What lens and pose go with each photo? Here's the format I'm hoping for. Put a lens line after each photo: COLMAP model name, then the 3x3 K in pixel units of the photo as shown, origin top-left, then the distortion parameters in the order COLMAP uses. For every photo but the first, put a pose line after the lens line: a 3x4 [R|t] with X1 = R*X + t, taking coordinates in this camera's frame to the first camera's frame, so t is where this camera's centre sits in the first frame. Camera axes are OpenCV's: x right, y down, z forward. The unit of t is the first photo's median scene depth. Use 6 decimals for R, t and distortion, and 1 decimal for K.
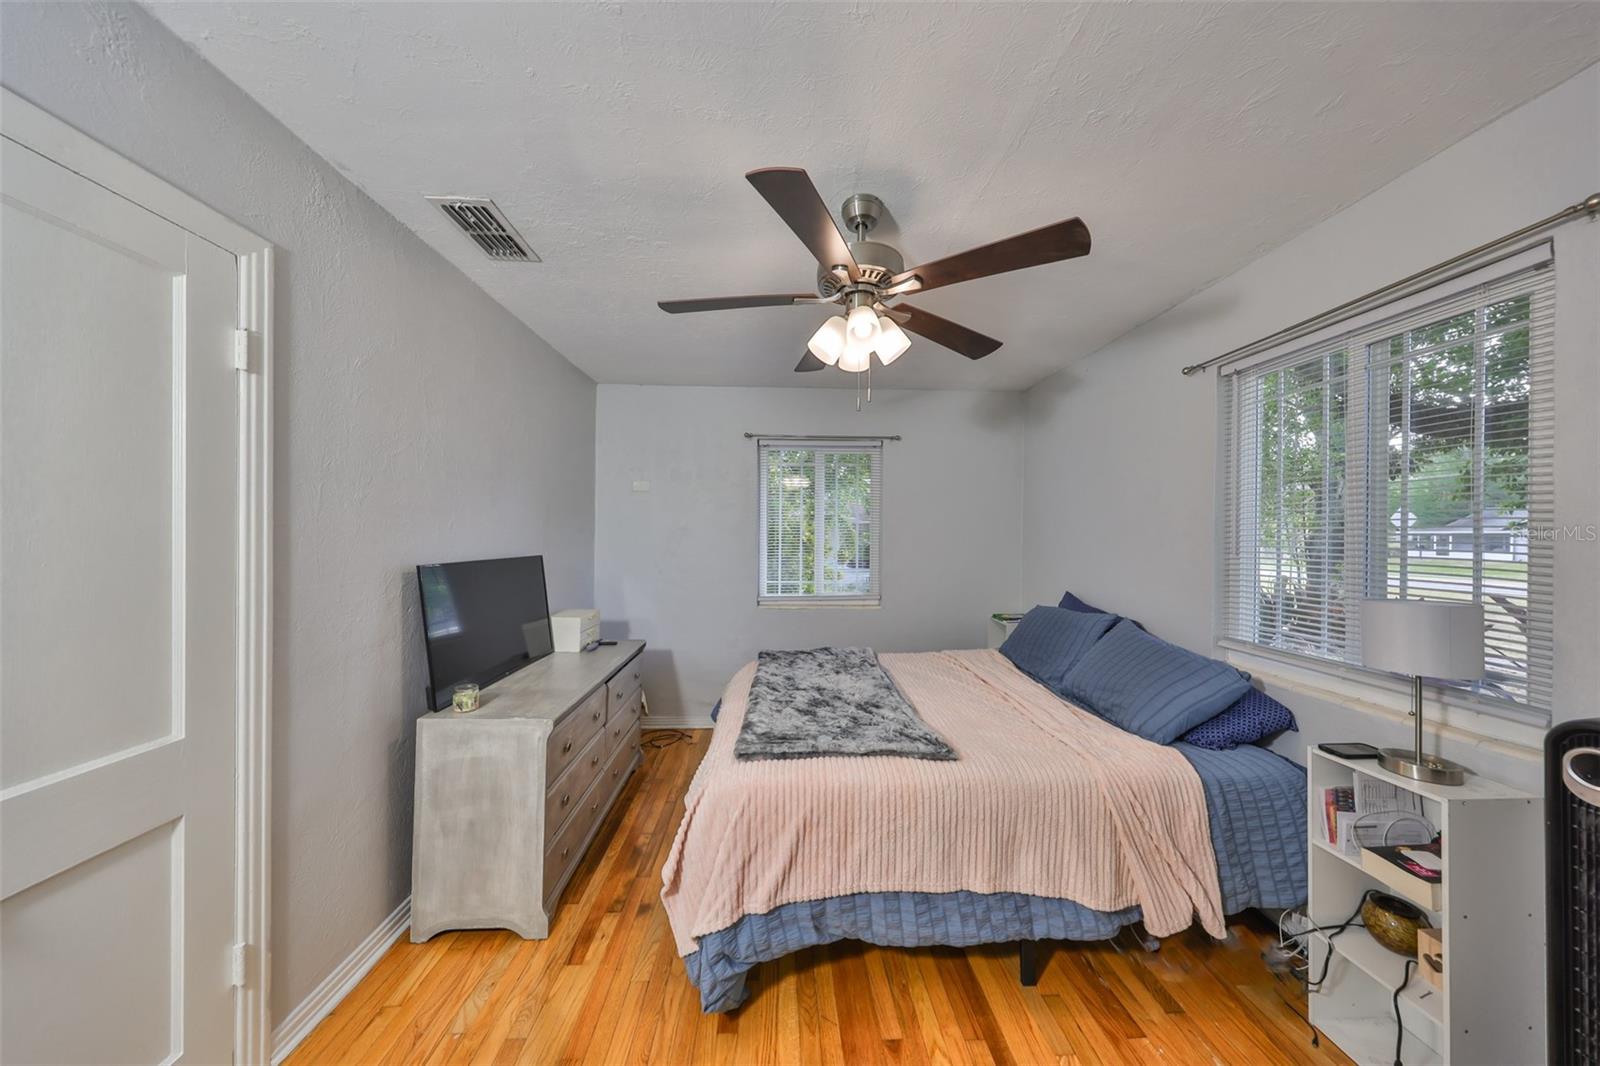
lens RADIAL K [[499.4, 0, 800.3], [0, 499.4, 537.0], [0, 0, 1]] dist [-0.001292, -0.000036]
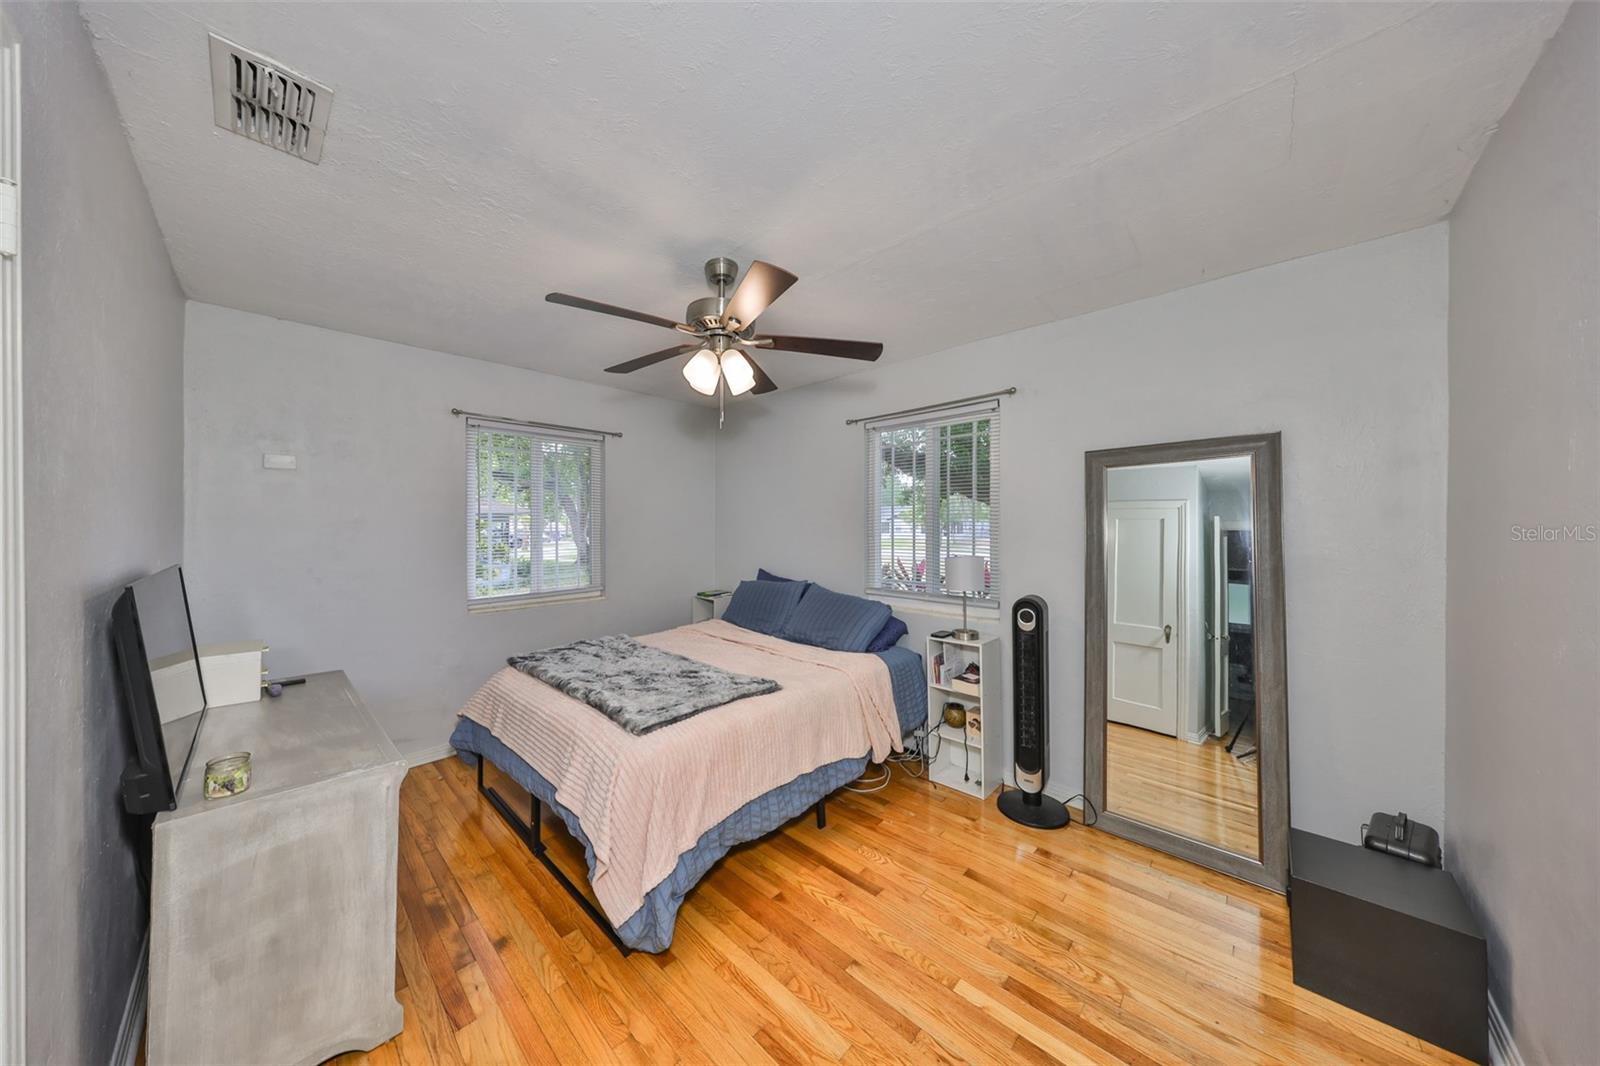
lens RADIAL K [[499.4, 0, 788.7], [0, 499.4, 526.3], [0, 0, 1]] dist [-0.001292, -0.000036]
pose [[0.726155, -0.008806, 0.687475, -0.613046], [0.008637, 0.999956, 0.003686, -0.013161], [-0.687477, 0.003262, 0.726199, -0.022222]]
